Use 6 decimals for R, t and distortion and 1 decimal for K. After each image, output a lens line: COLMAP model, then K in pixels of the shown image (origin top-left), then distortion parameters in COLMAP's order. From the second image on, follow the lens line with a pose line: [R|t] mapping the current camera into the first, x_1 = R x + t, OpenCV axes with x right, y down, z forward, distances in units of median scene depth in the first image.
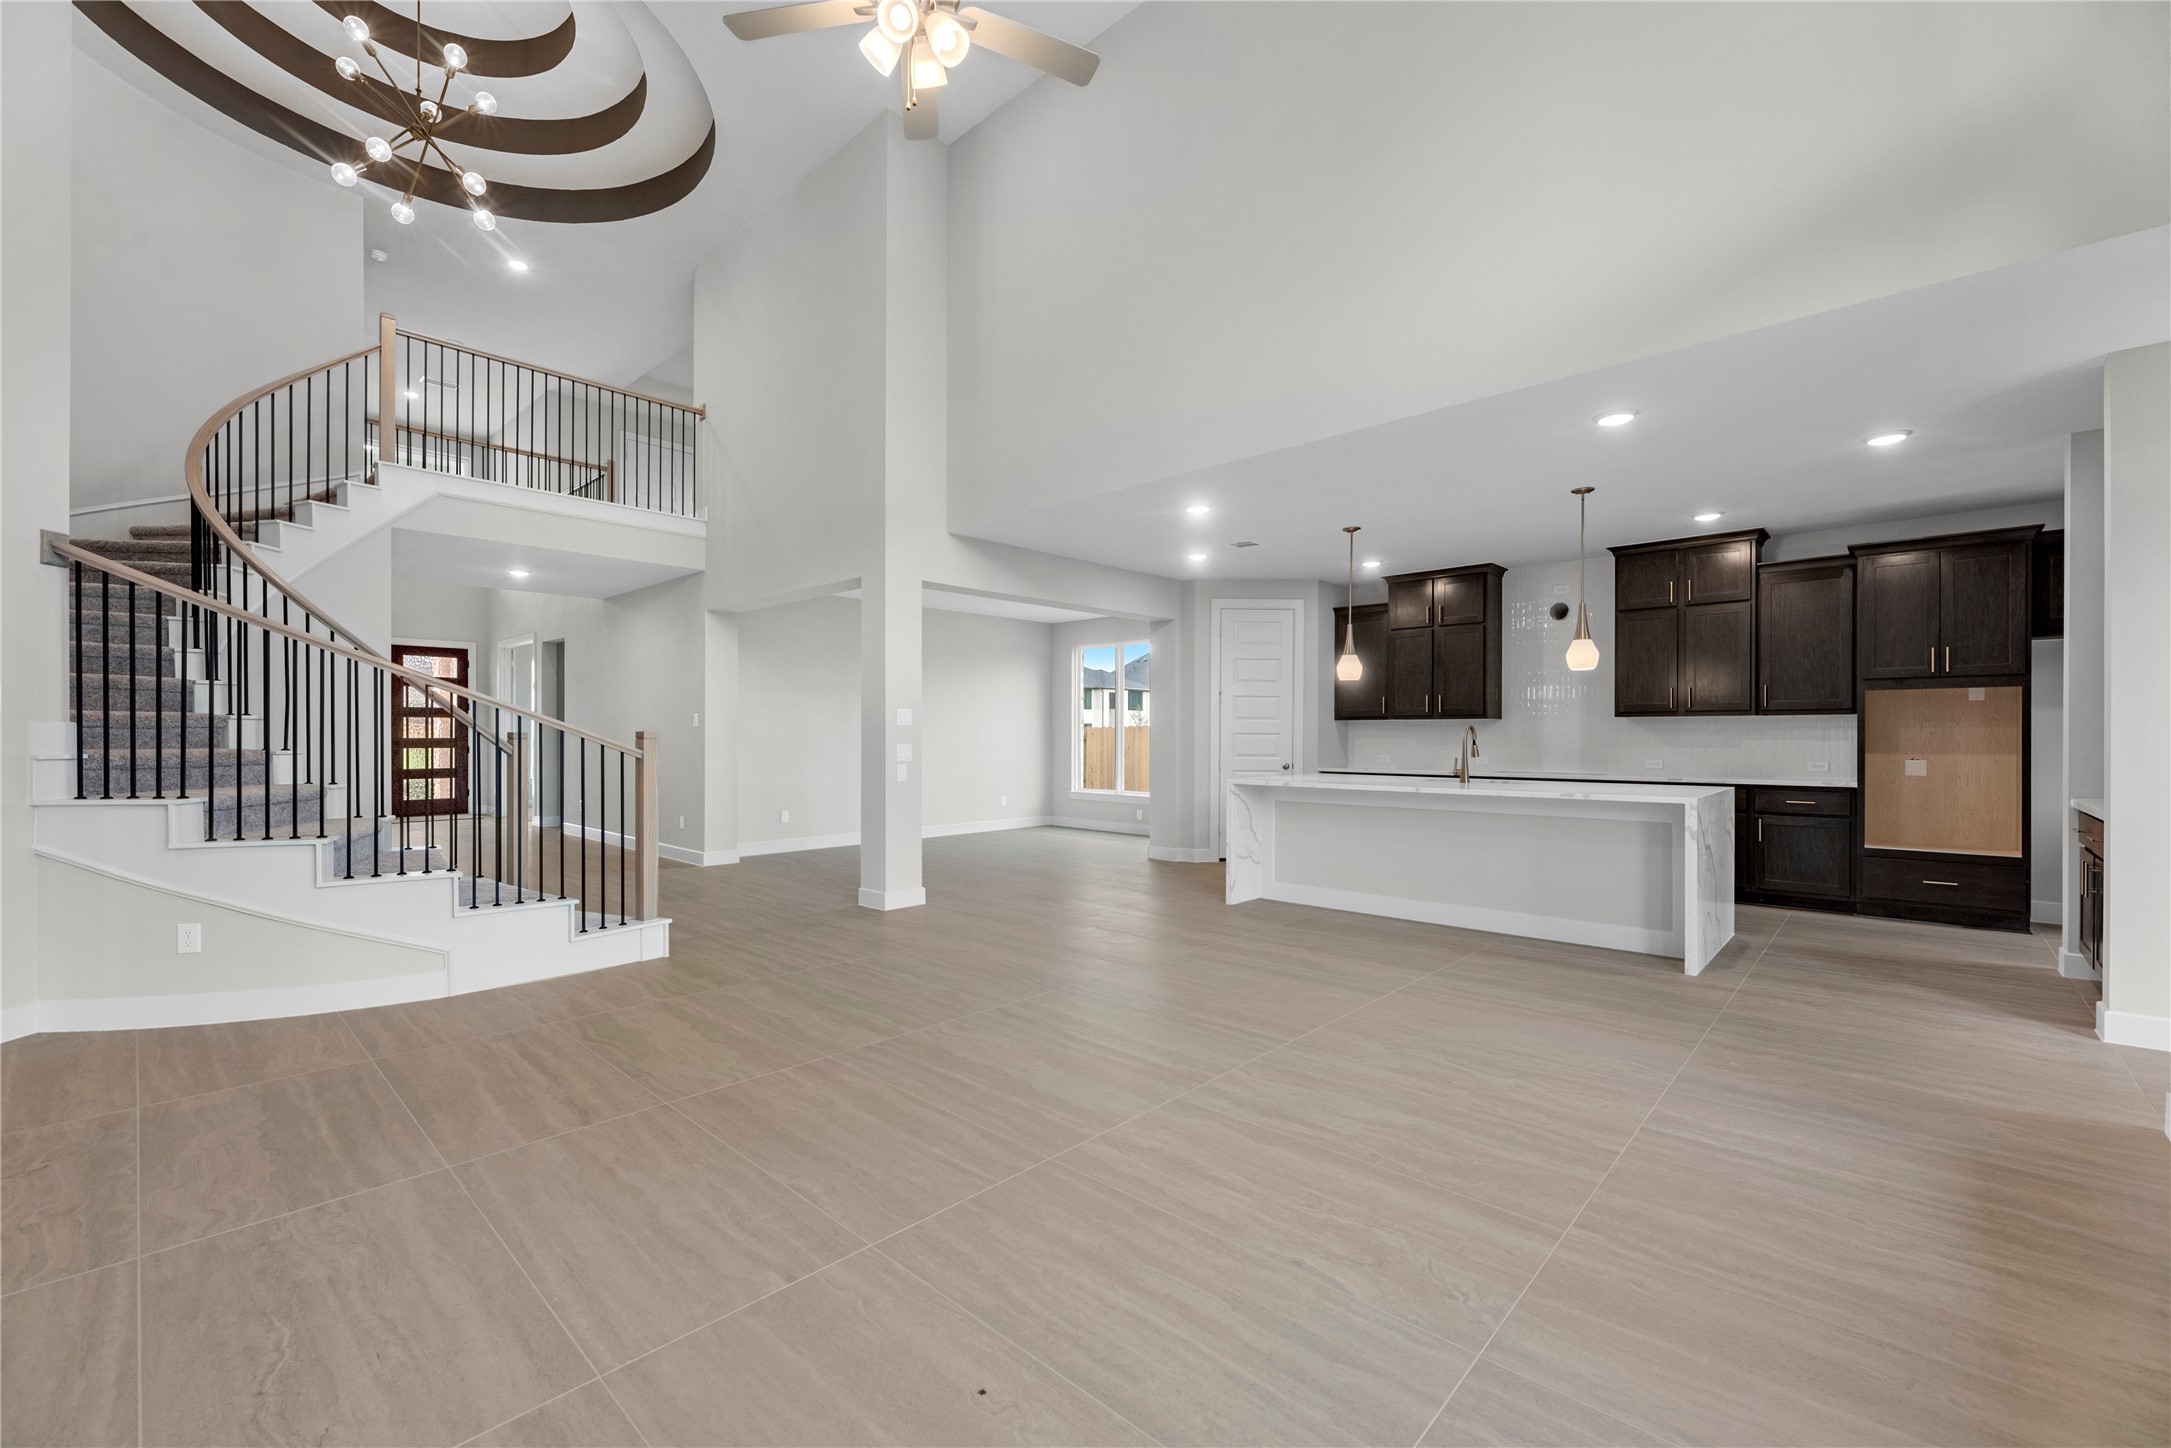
lens RADIAL K [[880.0, 0, 1086.9], [0, 880.0, 730.8], [0, 0, 1]] dist [-0.000094, 0.000168]
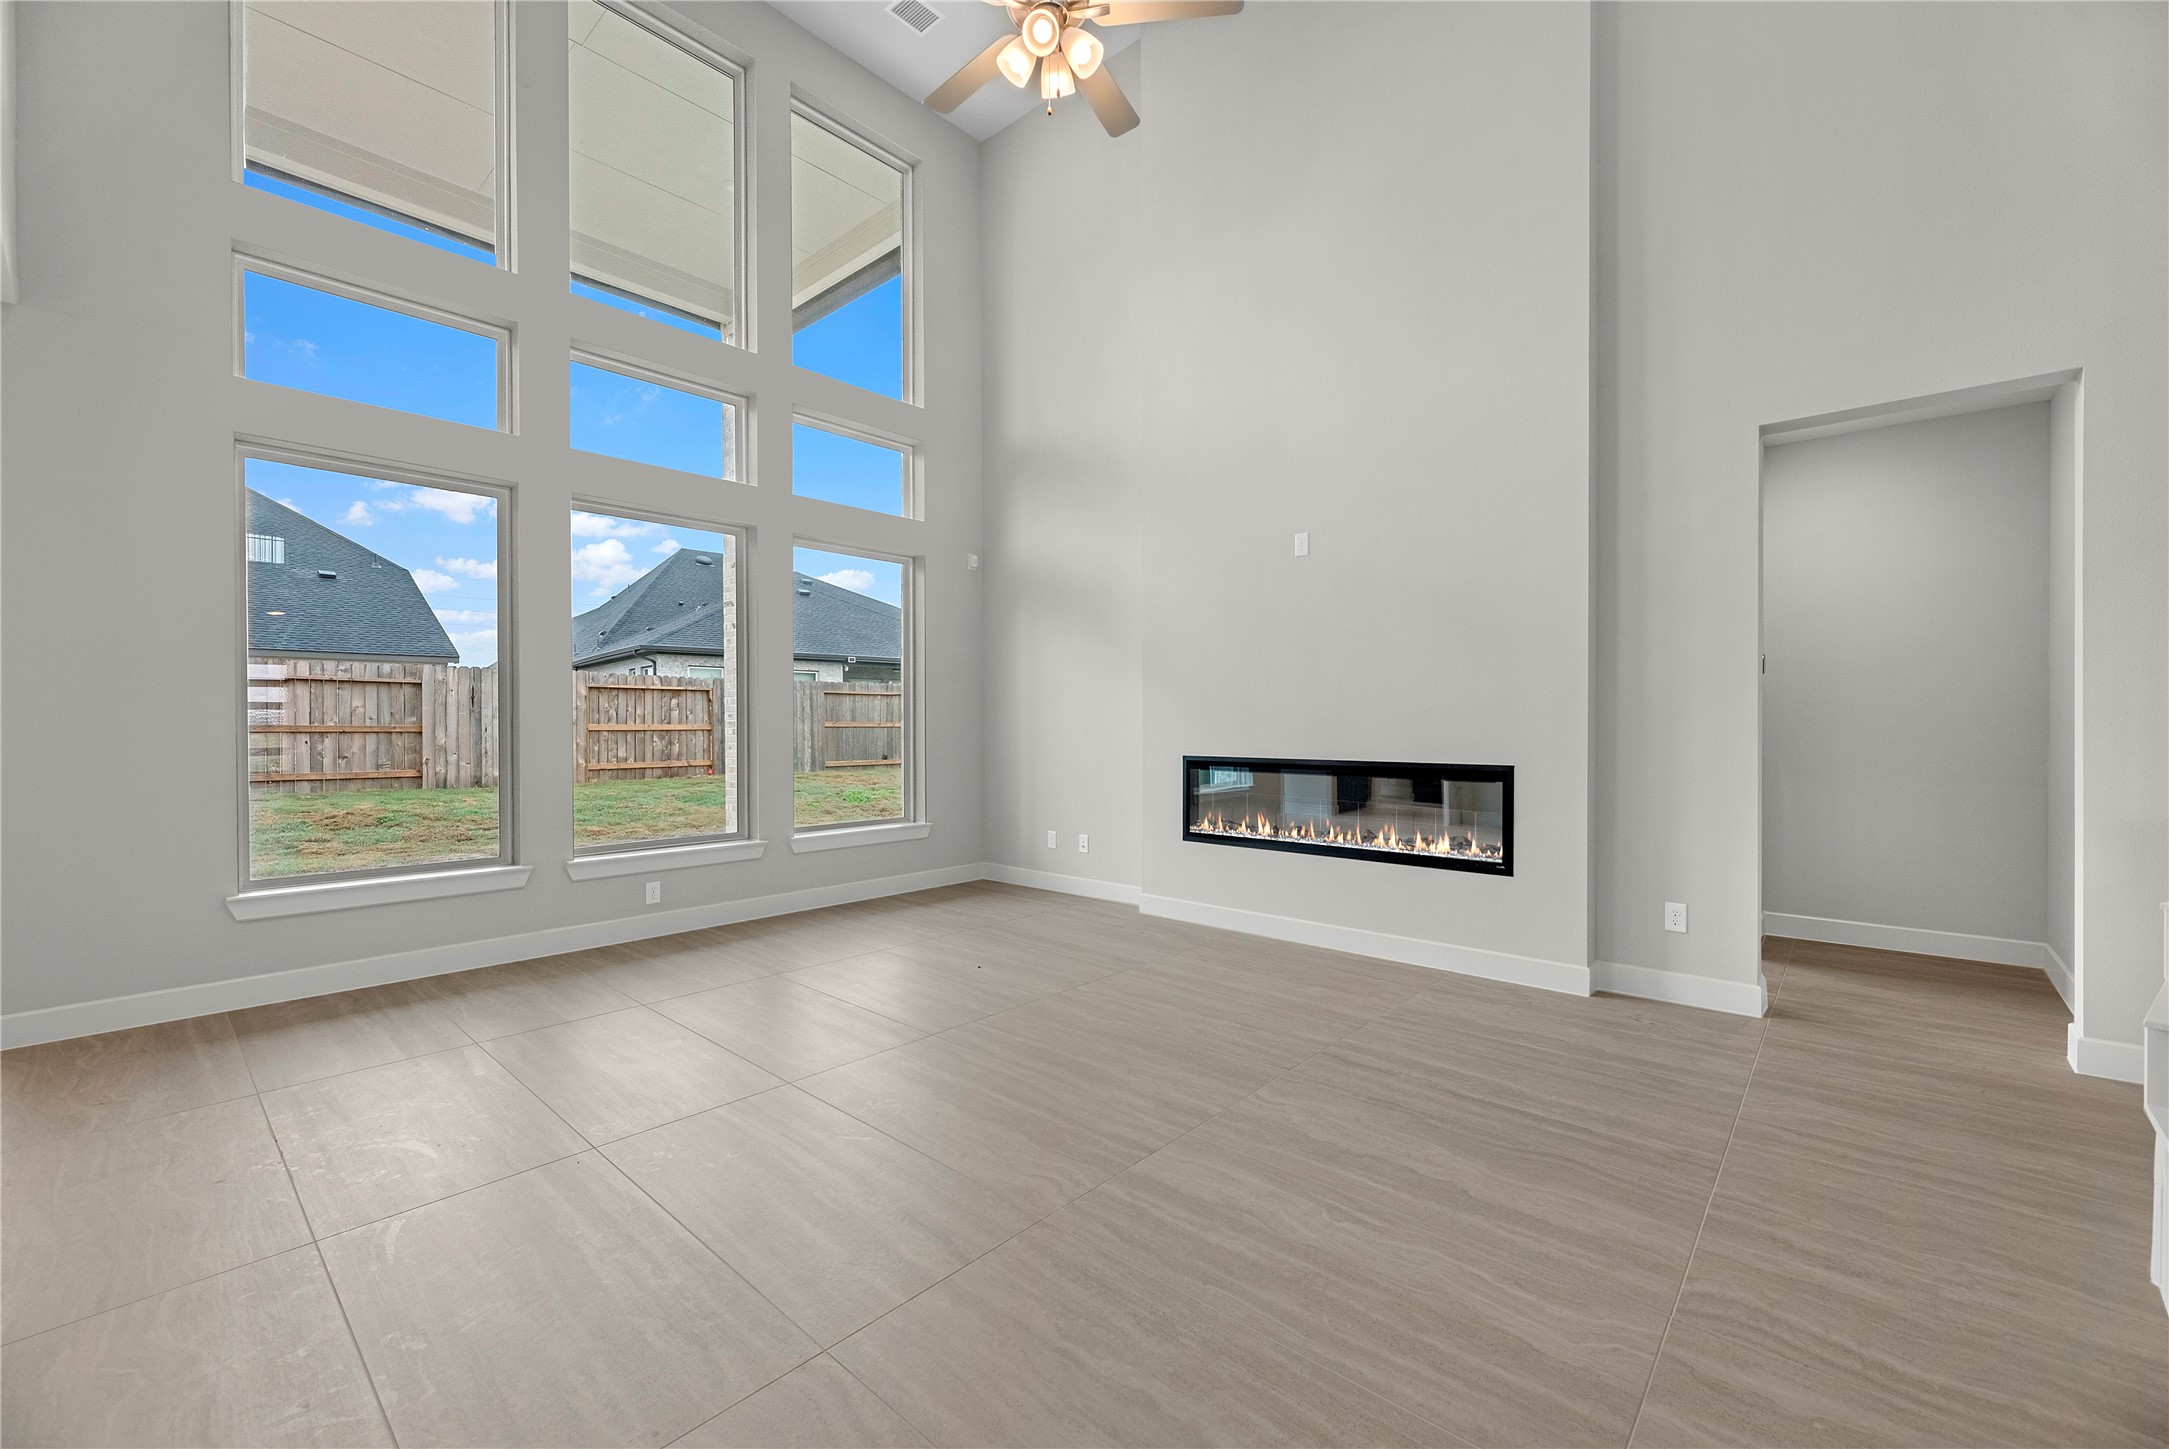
lens RADIAL K [[879.2, 0, 1085.9], [0, 879.2, 731.3], [0, 0, 1]] dist [-0.000094, 0.000168]
pose [[-0.999856, -0.001315, -0.016909, -0.214348], [-0.001370, 0.999994, 0.003251, 0.016813], [0.016905, 0.003273, -0.999852, 1.993695]]
